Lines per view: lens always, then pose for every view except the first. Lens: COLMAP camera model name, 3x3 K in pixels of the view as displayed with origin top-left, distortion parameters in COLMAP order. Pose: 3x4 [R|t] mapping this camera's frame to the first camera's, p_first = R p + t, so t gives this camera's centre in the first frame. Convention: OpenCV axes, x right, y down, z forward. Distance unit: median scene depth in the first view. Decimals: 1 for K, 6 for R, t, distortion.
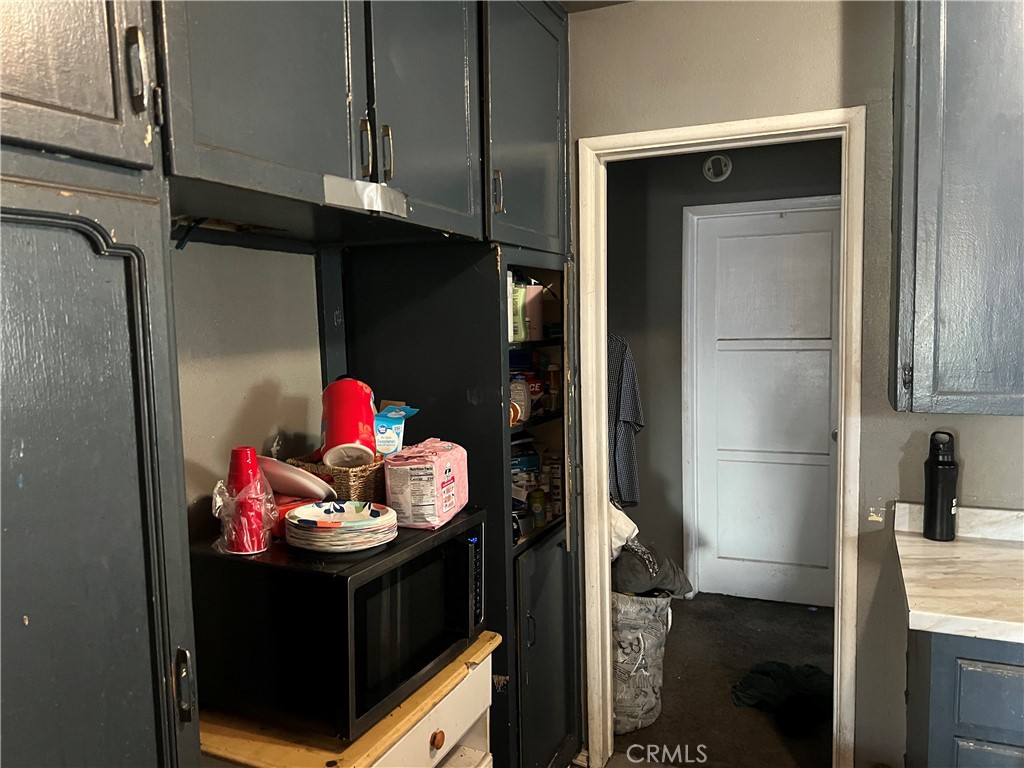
lens RADIAL K [[769.3, 0, 512.0], [0, 769.3, 384.0], [0, 0, 1]] dist [-0.002556, -0.007917]
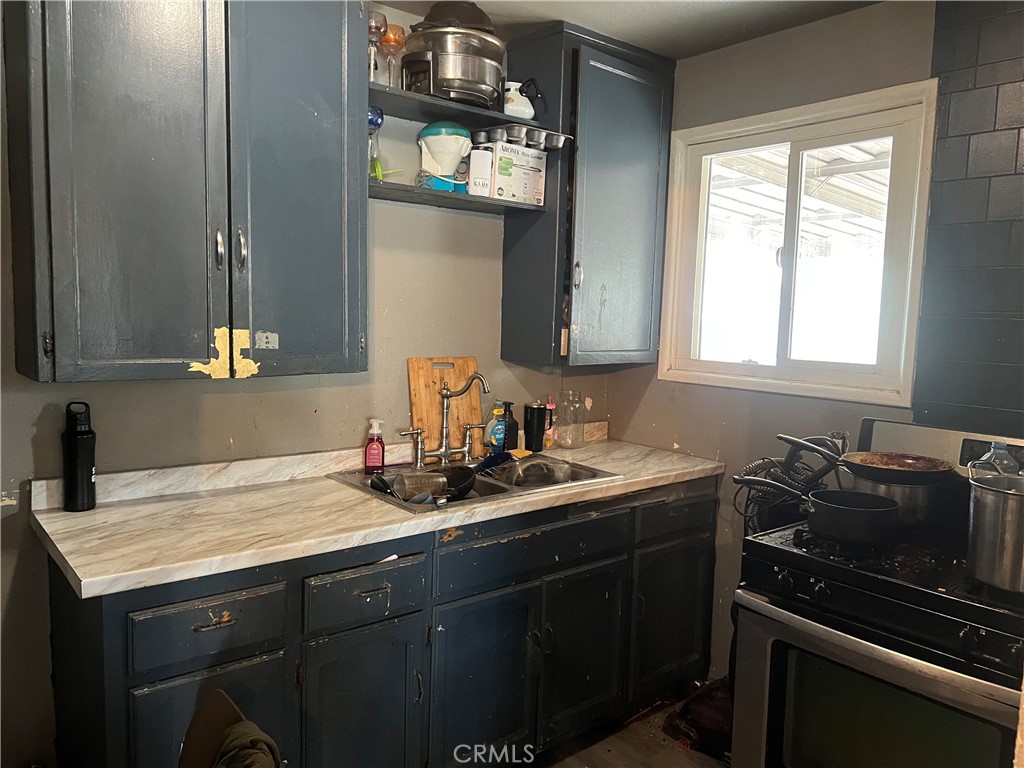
lens RADIAL K [[769.3, 0, 512.0], [0, 769.3, 384.0], [0, 0, 1]] dist [-0.002556, -0.007917]
pose [[0.444309, -0.050319, 0.894459, -0.086736], [0.034322, 0.998644, 0.039131, 0.020989], [-0.895216, 0.013313, 0.445434, 0.056448]]
